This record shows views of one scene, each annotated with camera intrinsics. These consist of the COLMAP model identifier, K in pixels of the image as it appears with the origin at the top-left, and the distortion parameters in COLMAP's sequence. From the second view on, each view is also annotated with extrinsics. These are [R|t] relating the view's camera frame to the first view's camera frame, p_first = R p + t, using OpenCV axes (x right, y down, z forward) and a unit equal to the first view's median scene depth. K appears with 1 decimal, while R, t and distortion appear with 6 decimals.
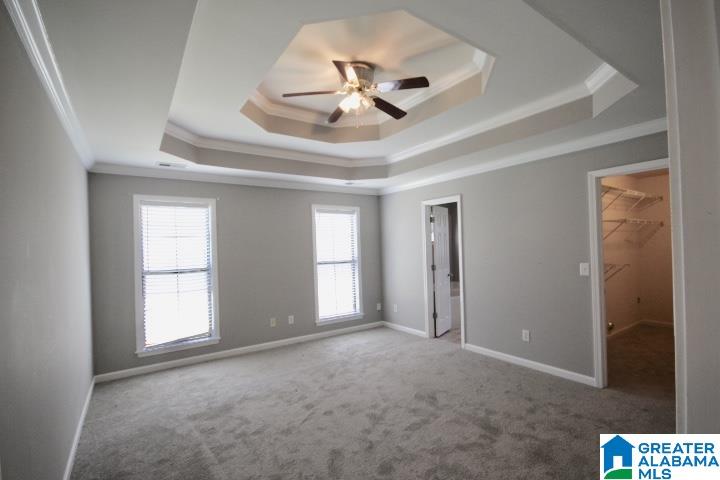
lens RADIAL K [[334.9, 0, 363.4], [0, 334.9, 243.0], [0, 0, 1]] dist [0.005064, -0.005646]
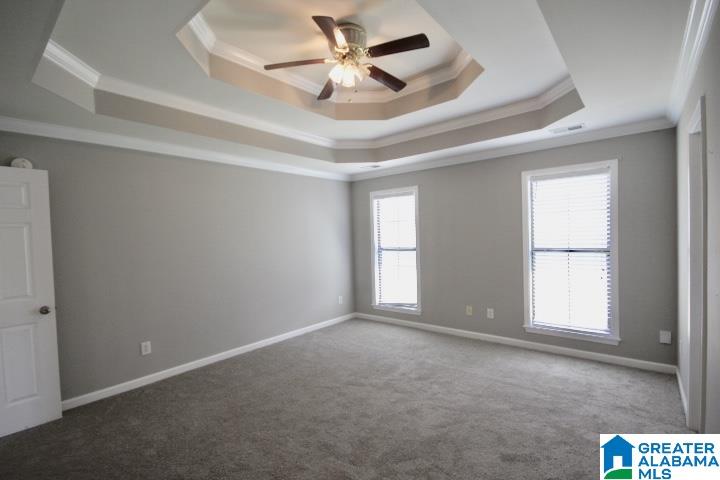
lens RADIAL K [[334.9, 0, 361.9], [0, 334.9, 239.0], [0, 0, 1]] dist [0.005064, -0.005646]
pose [[0.262948, 0.028880, -0.964378, 0.612719], [0.030430, 0.998806, 0.038208, -0.003980], [0.964330, -0.039393, 0.261755, 0.556635]]
